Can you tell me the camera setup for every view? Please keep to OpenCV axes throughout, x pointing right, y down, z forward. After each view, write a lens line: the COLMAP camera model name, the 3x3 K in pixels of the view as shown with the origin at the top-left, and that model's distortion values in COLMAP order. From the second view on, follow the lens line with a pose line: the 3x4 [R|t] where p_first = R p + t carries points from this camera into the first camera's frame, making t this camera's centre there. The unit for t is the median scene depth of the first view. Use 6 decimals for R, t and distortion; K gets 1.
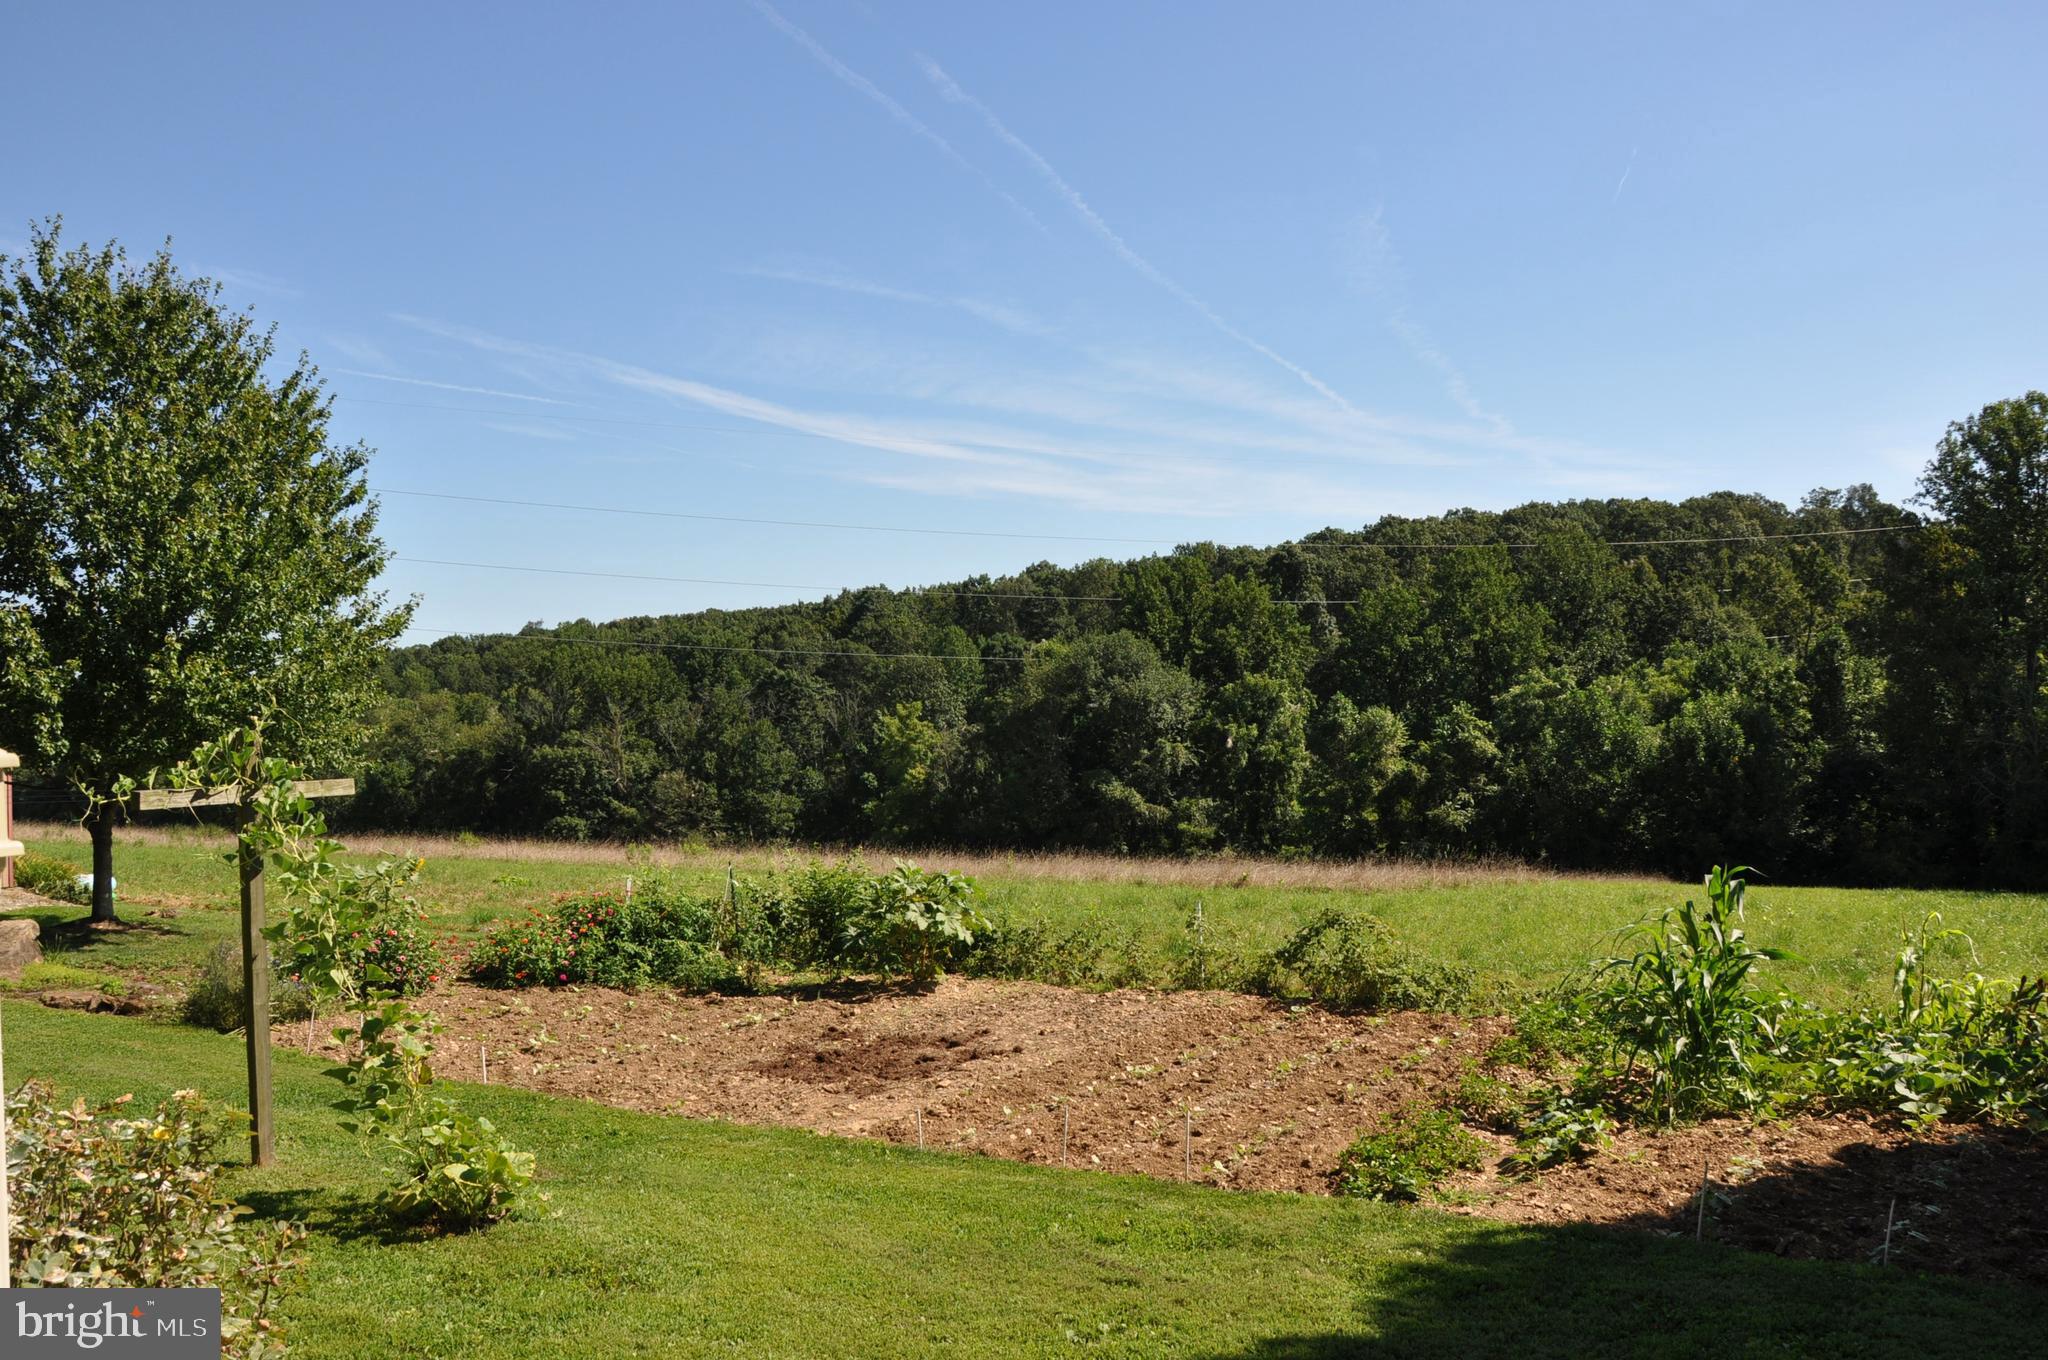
lens RADIAL K [[1630.2, 0, 1017.4], [0, 1630.2, 695.9], [0, 0, 1]] dist [-0.150970, 0.136888]
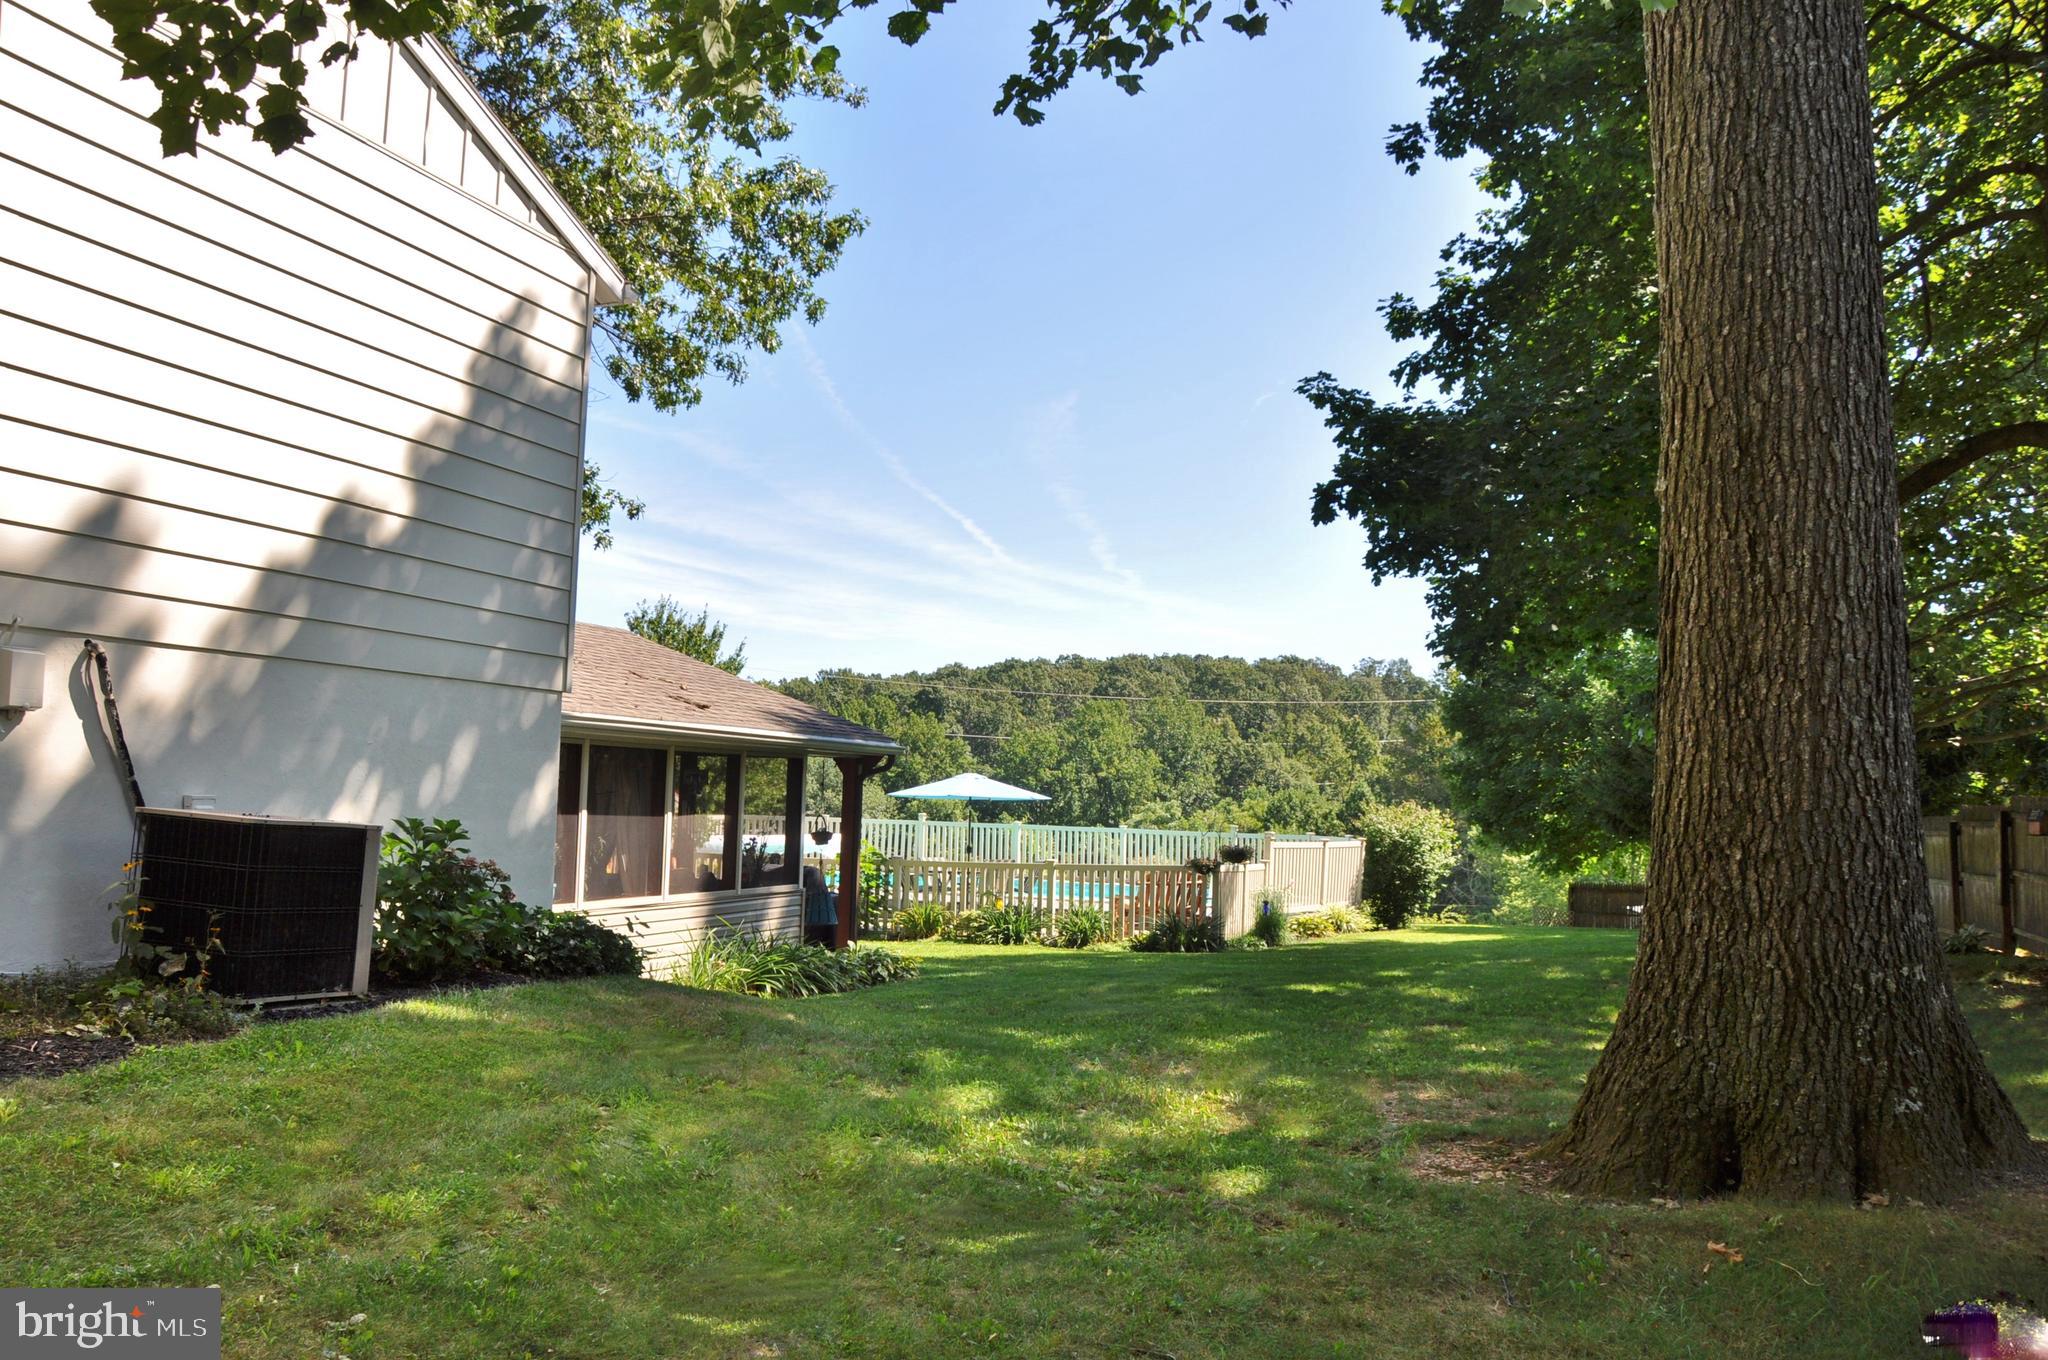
lens RADIAL K [[1630.2, 0, 1017.4], [0, 1630.2, 695.9], [0, 0, 1]] dist [-0.150970, 0.136888]
pose [[0.965820, 0.068031, 0.250128, -0.101970], [-0.050931, 0.995940, -0.074220, 0.000901], [-0.254162, 0.058944, 0.965364, -0.220722]]
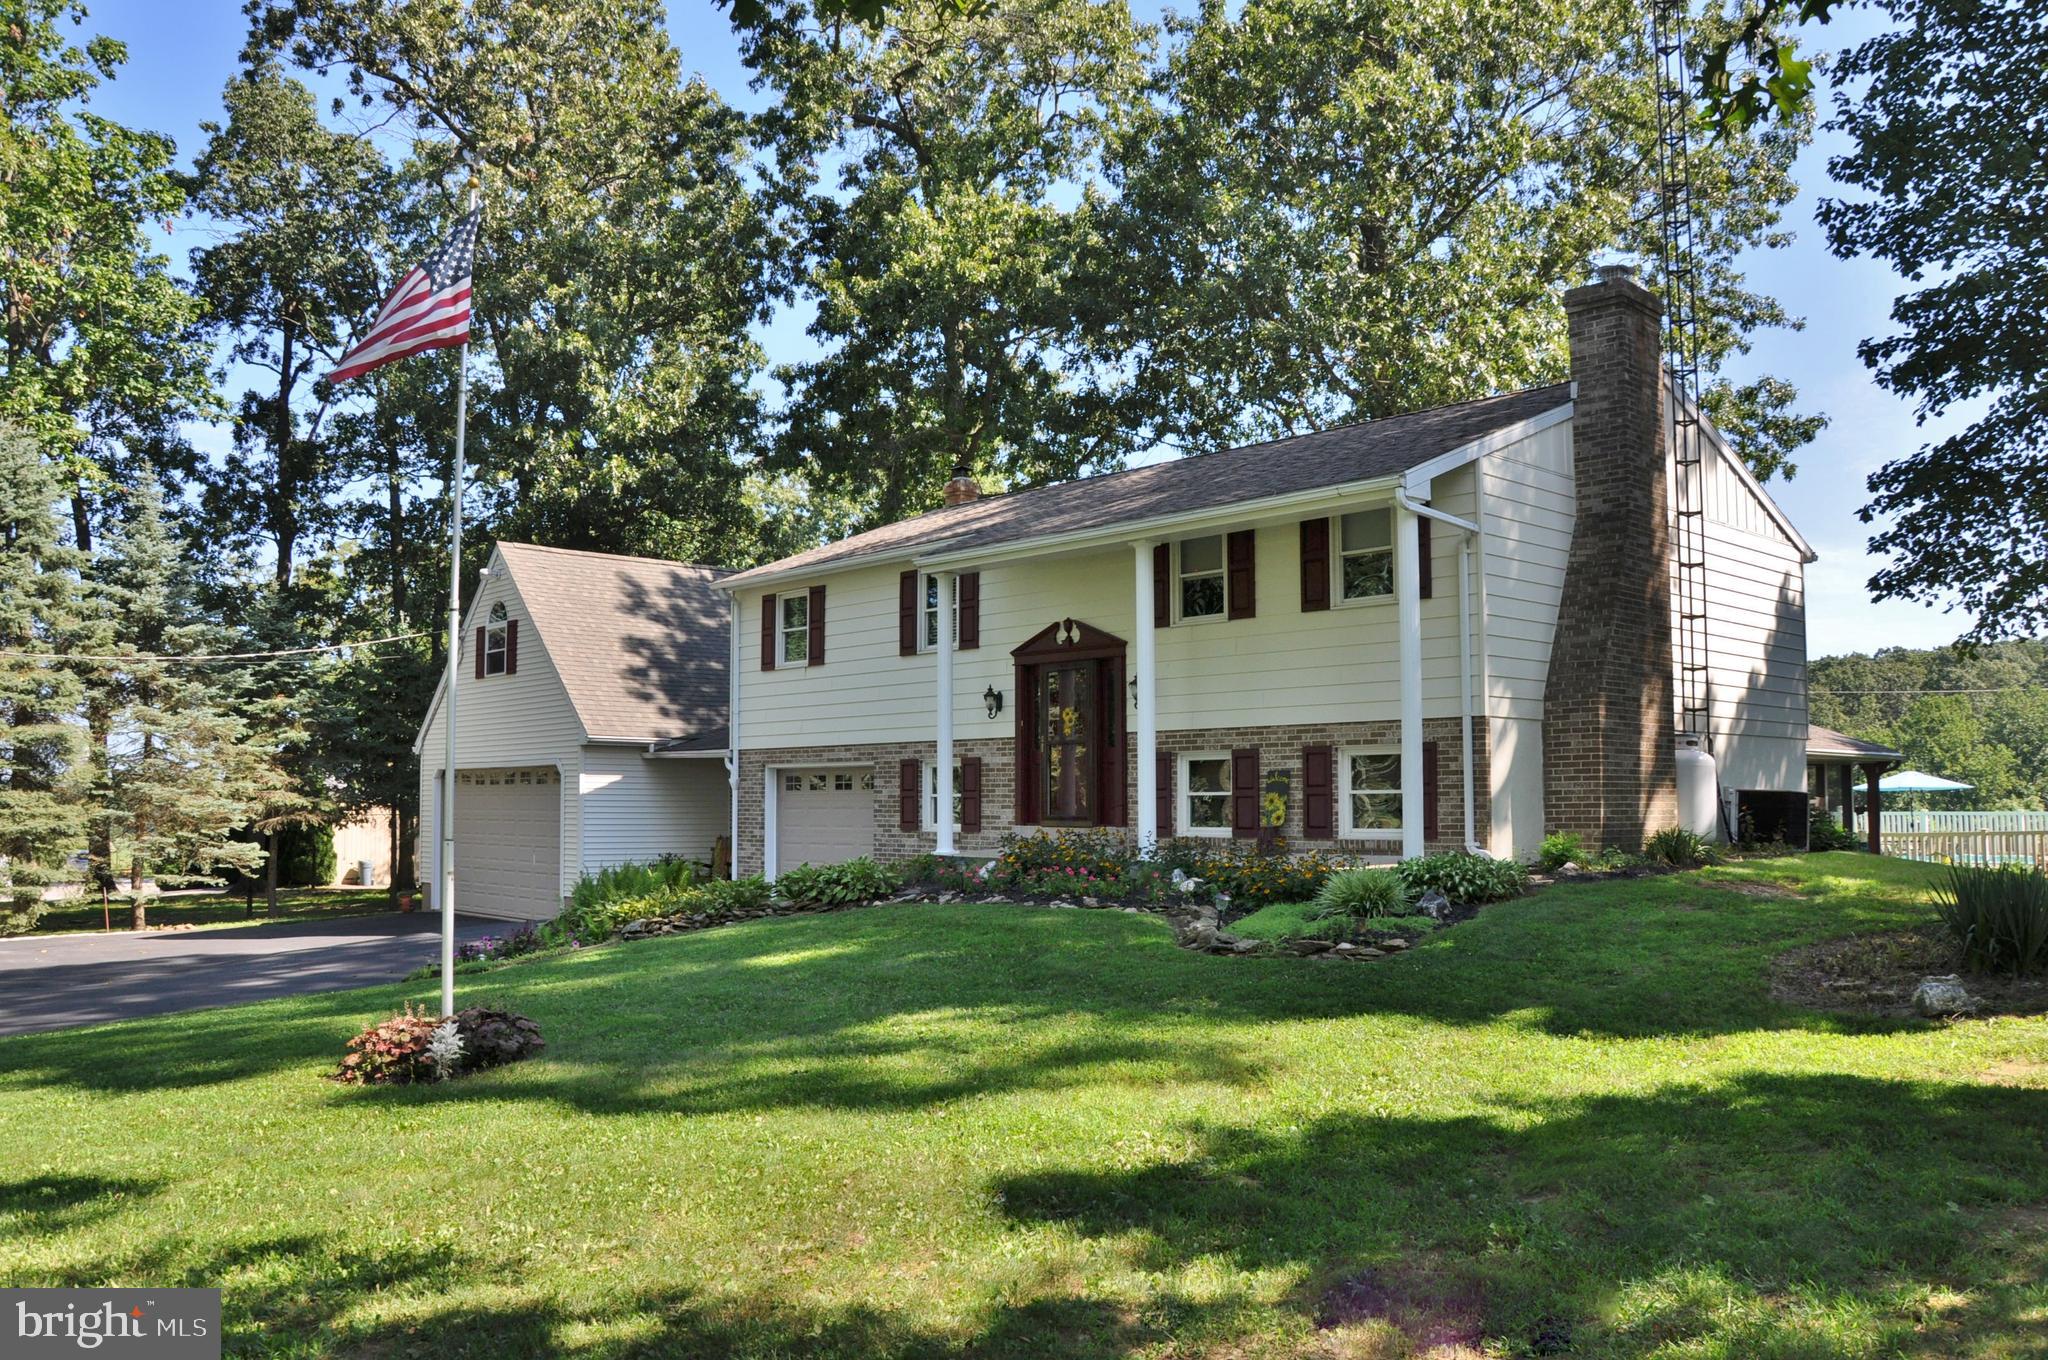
lens RADIAL K [[1630.2, 0, 1017.4], [0, 1630.2, 695.9], [0, 0, 1]] dist [-0.150970, 0.136888]
pose [[0.976482, 0.003890, -0.215563, -0.143076], [-0.019716, 0.997259, -0.071316, 0.004763], [0.214695, 0.073889, 0.973882, -0.311664]]
